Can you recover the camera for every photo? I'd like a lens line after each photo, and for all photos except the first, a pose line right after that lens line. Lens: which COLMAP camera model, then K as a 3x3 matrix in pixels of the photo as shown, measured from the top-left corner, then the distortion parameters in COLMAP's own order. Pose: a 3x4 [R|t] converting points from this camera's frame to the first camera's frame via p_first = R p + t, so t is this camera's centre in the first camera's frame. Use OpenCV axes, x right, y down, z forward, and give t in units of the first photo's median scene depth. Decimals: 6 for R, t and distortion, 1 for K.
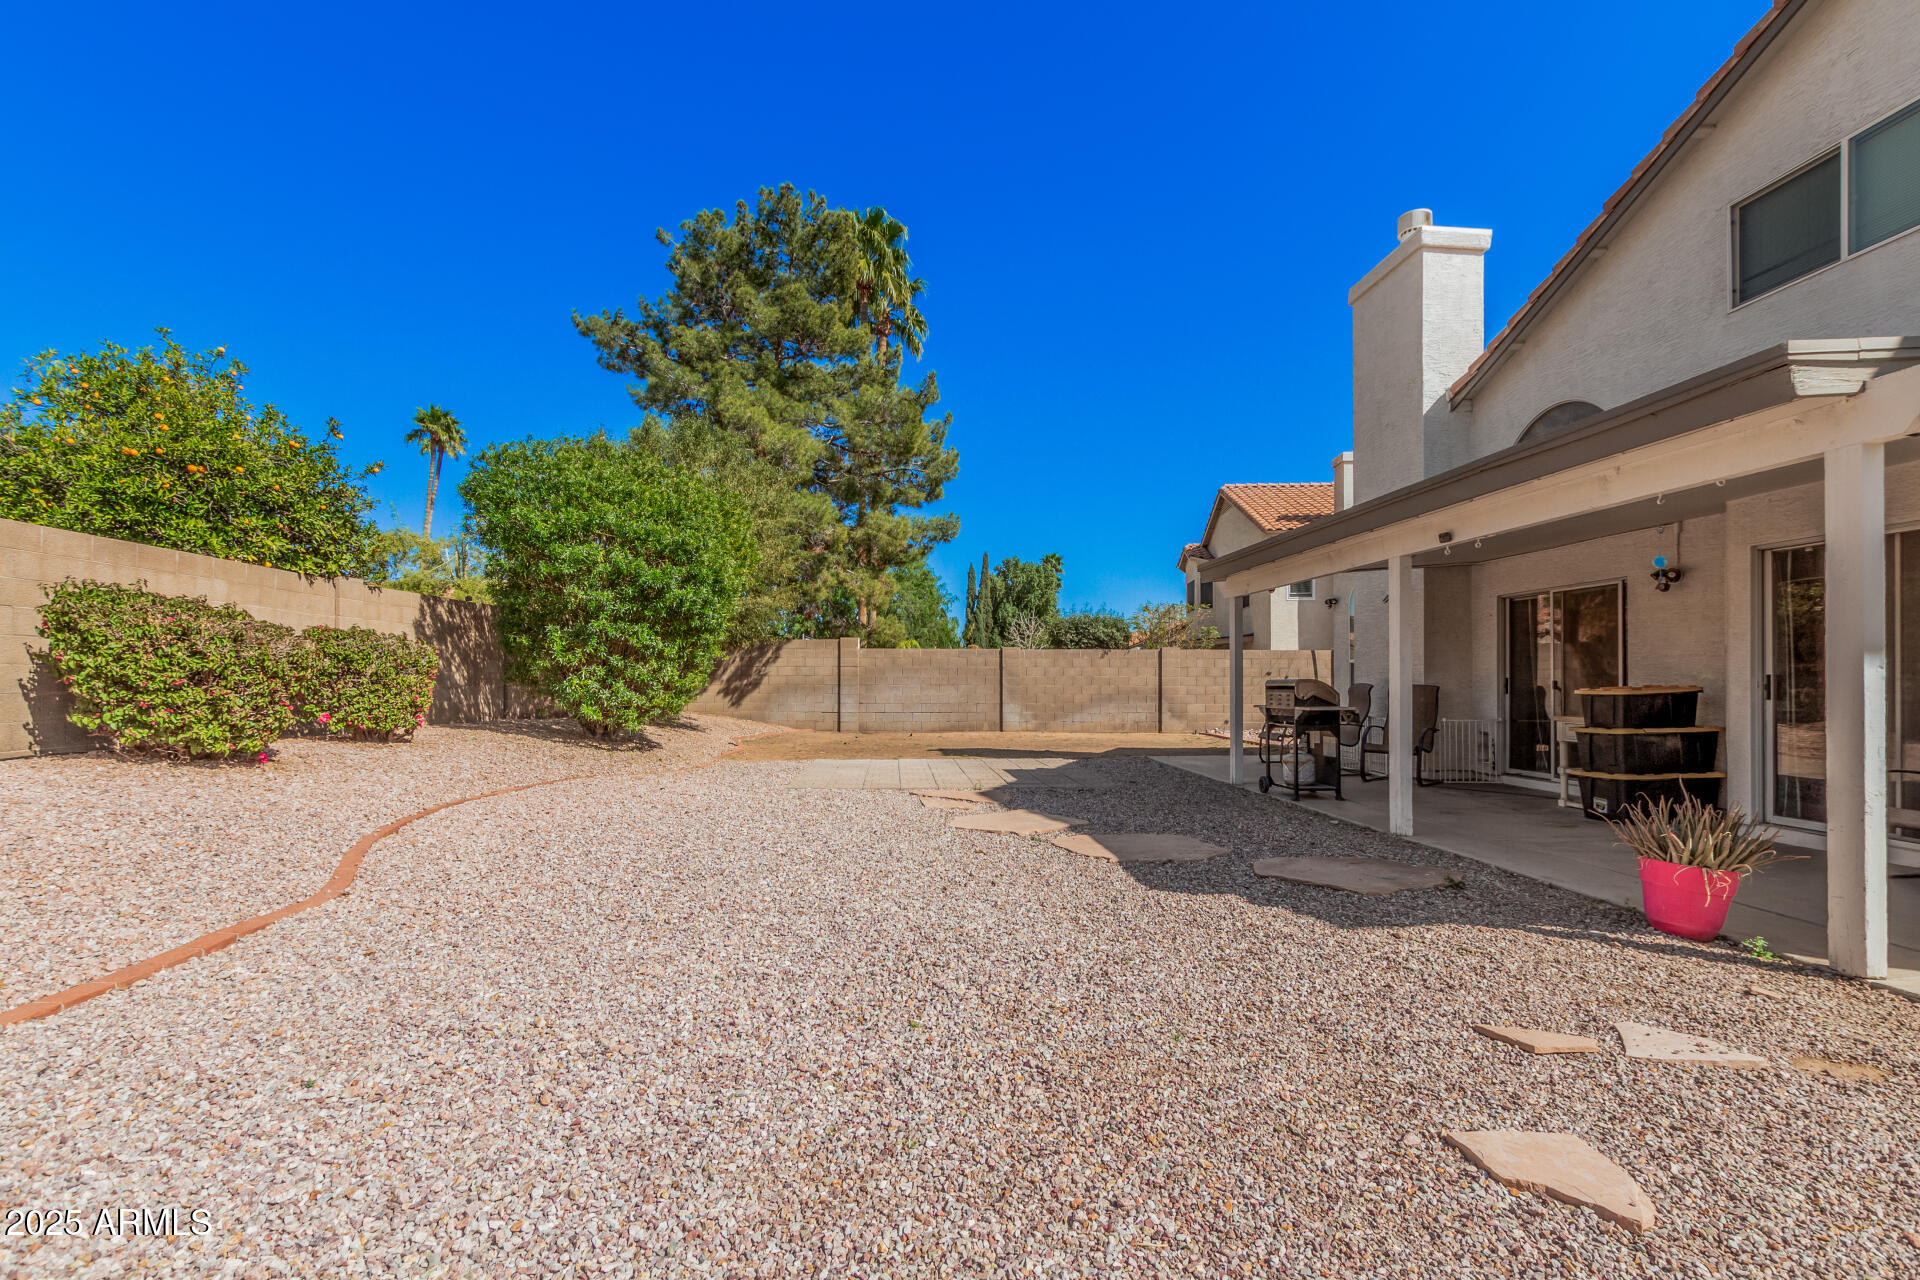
lens RADIAL K [[886.0, 0, 958.9], [0, 886.0, 665.1], [0, 0, 1]] dist [0.002324, -0.000269]
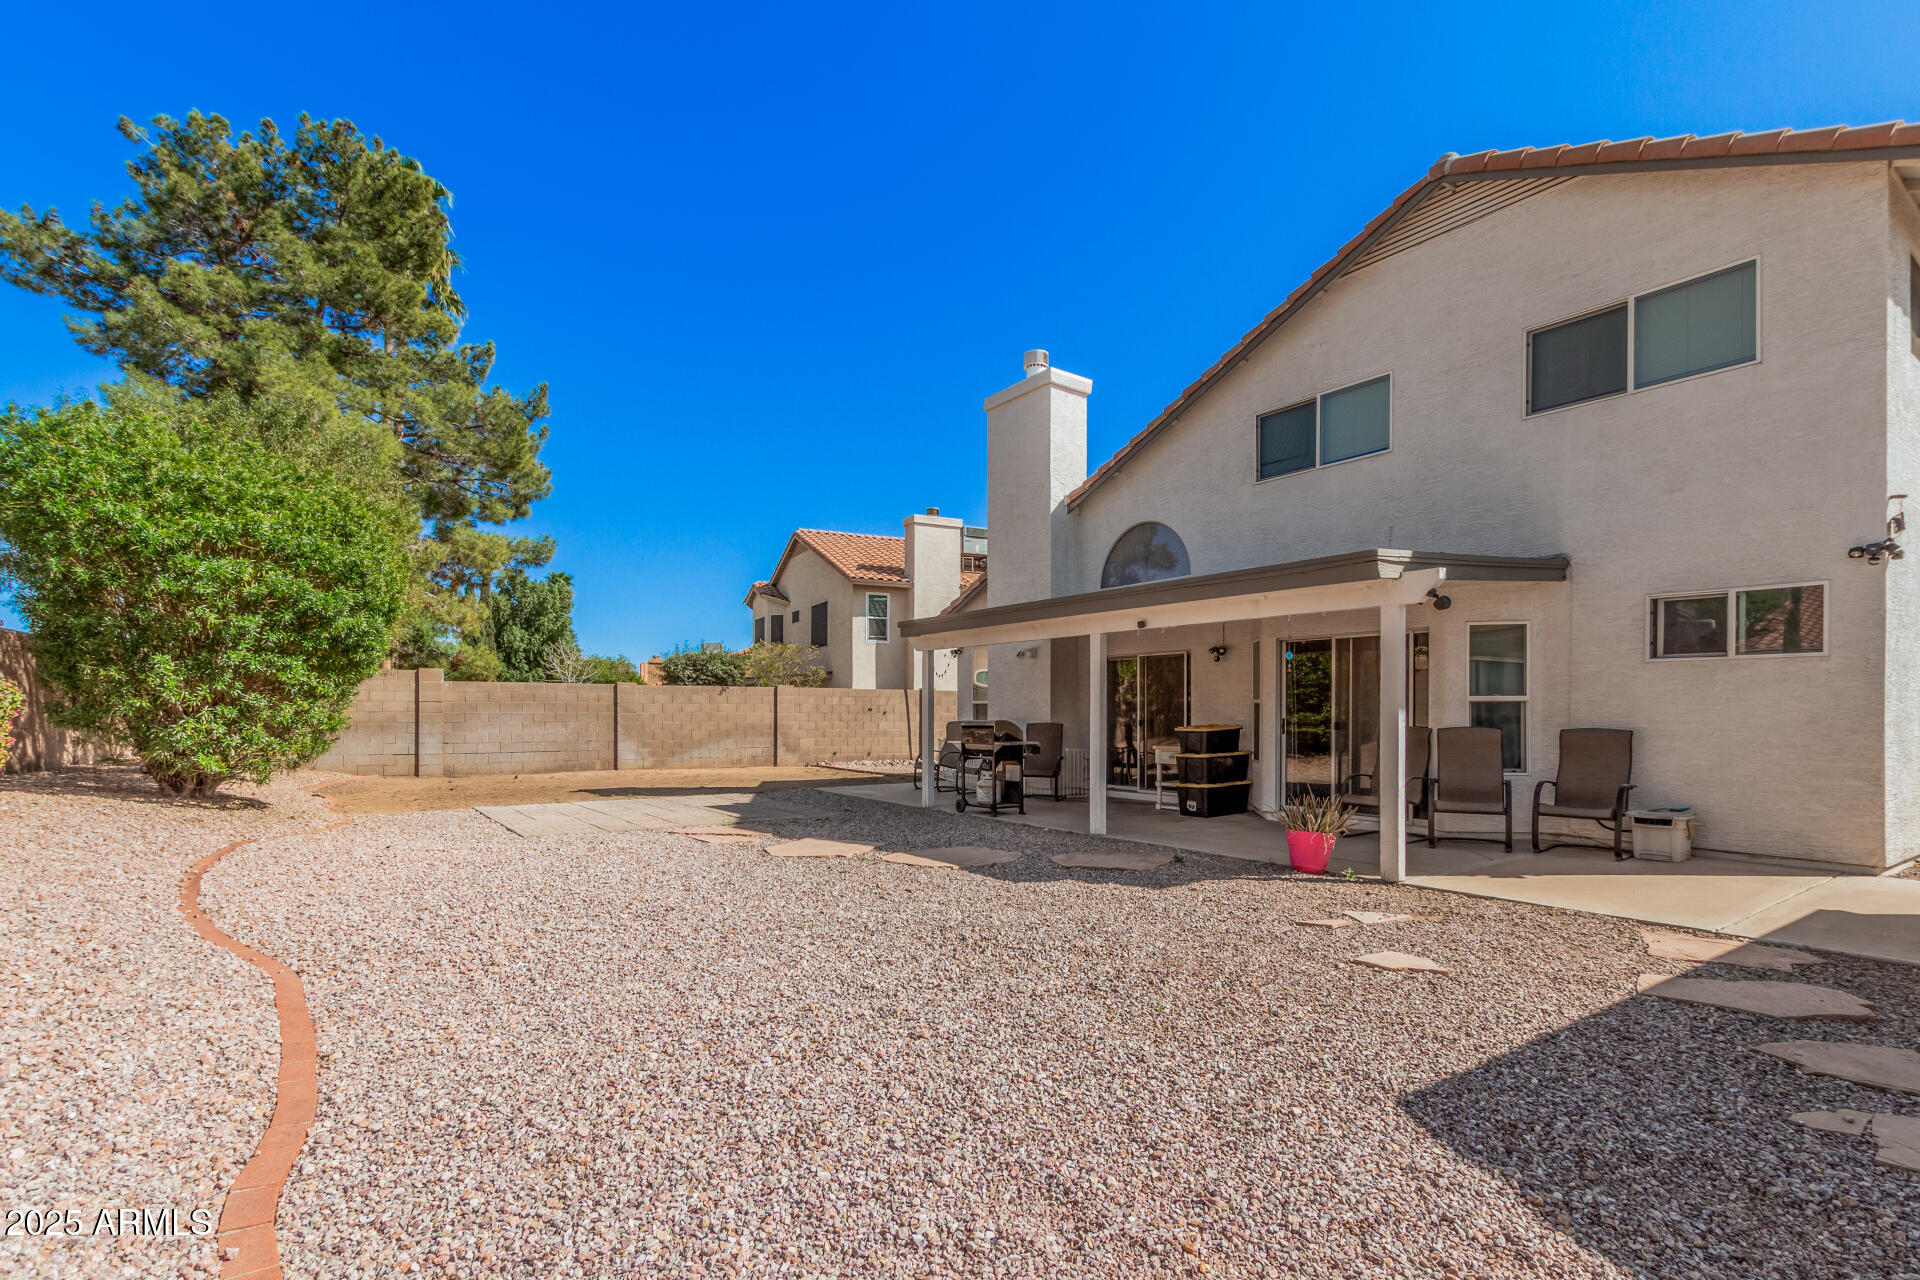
lens RADIAL K [[899.6, 0, 965.6], [0, 899.6, 700.2], [0, 0, 1]] dist [0.004139, -0.000224]
pose [[0.856507, 0.006656, 0.516093, -0.222884], [-0.009093, 0.999956, 0.002193, -0.010677], [-0.516056, -0.006571, 0.856530, -0.052878]]
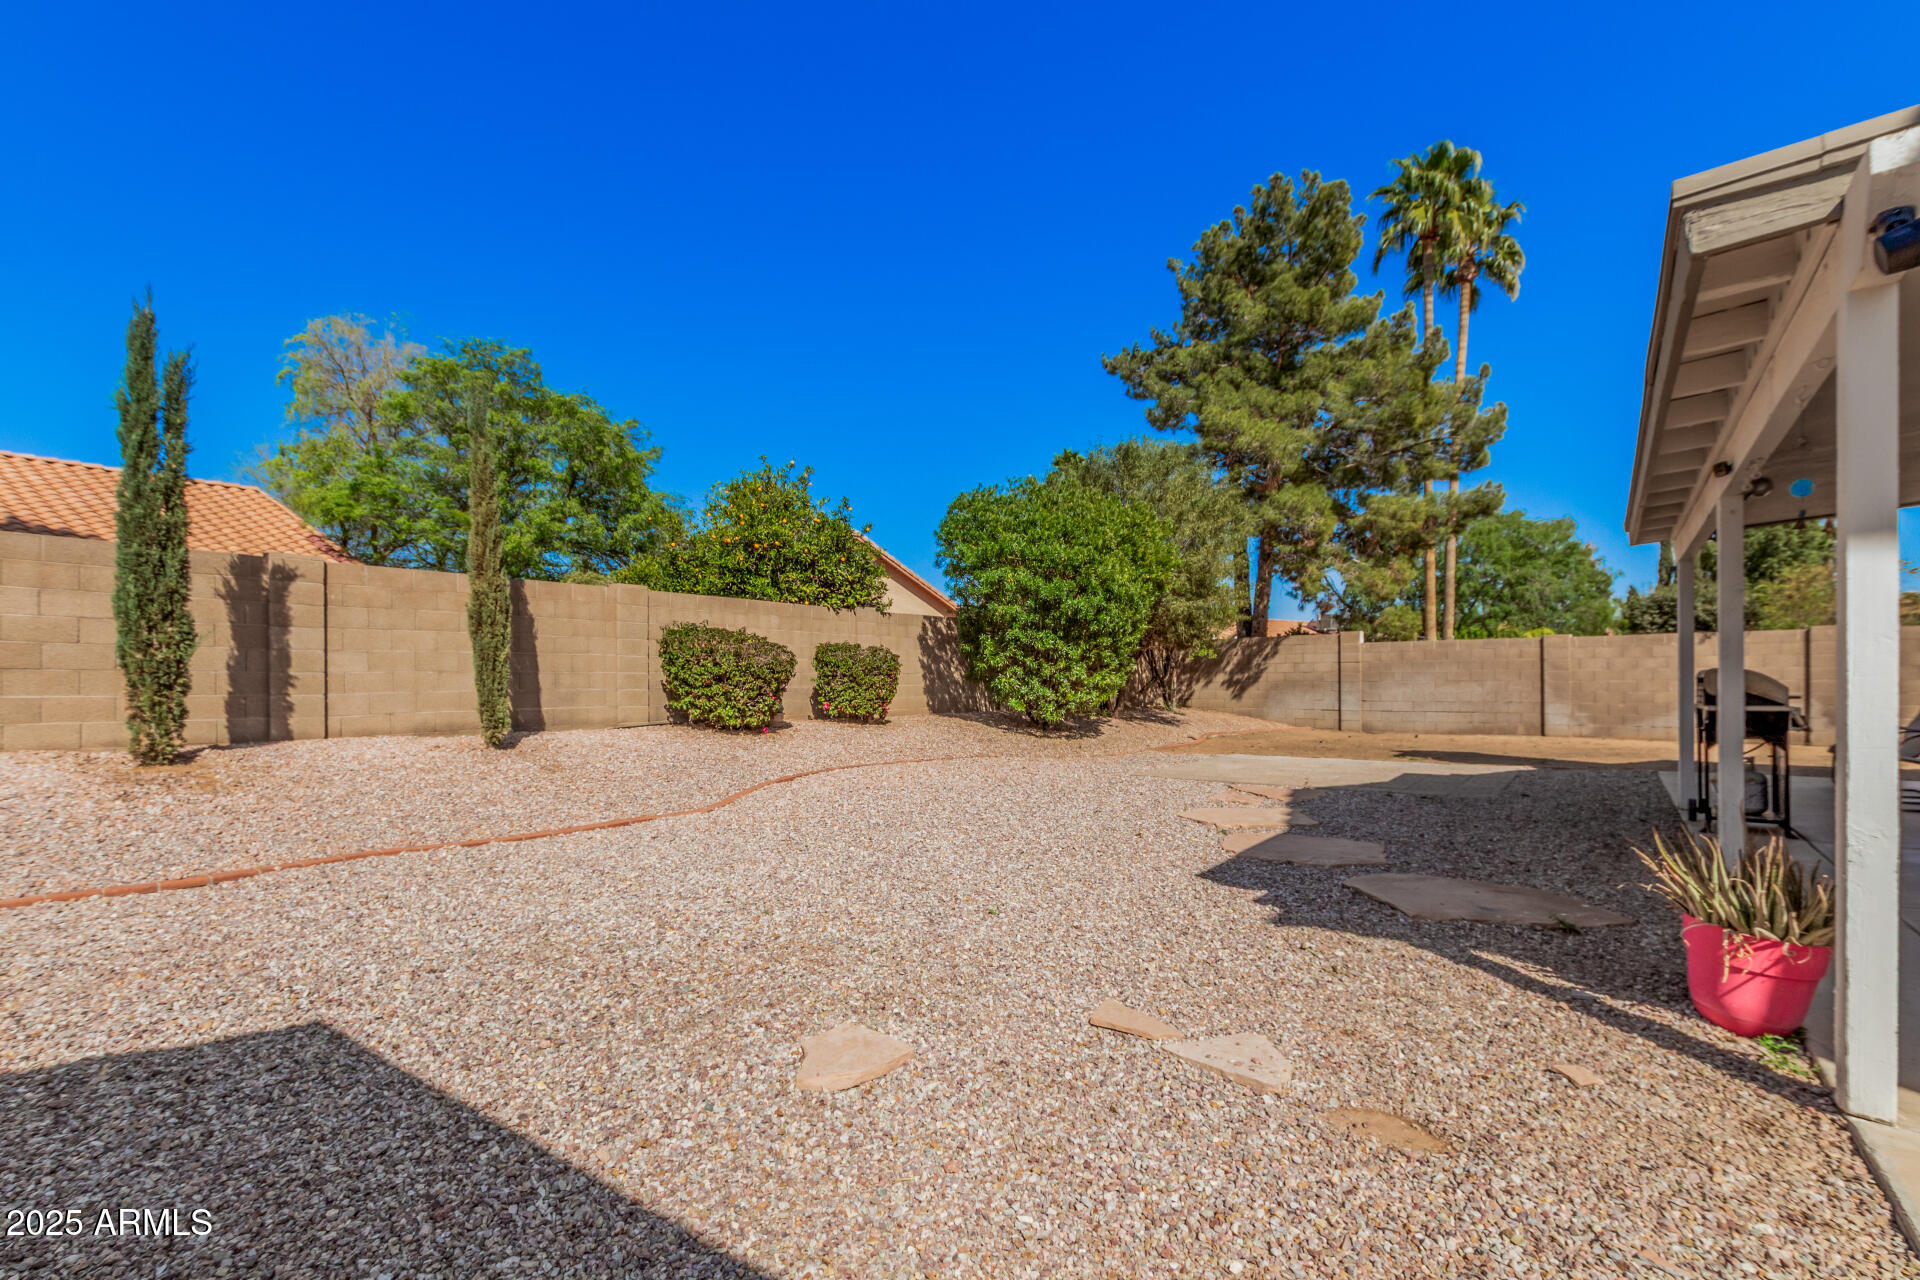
lens RADIAL K [[873.6, 0, 953.9], [0, 873.6, 676.6], [0, 0, 1]] dist [0.000169, -0.000319]
pose [[0.764206, -0.010757, -0.644883, 0.262902], [0.019854, 0.999779, 0.006851, 0.004034], [0.644667, -0.018039, 0.764251, 0.024575]]
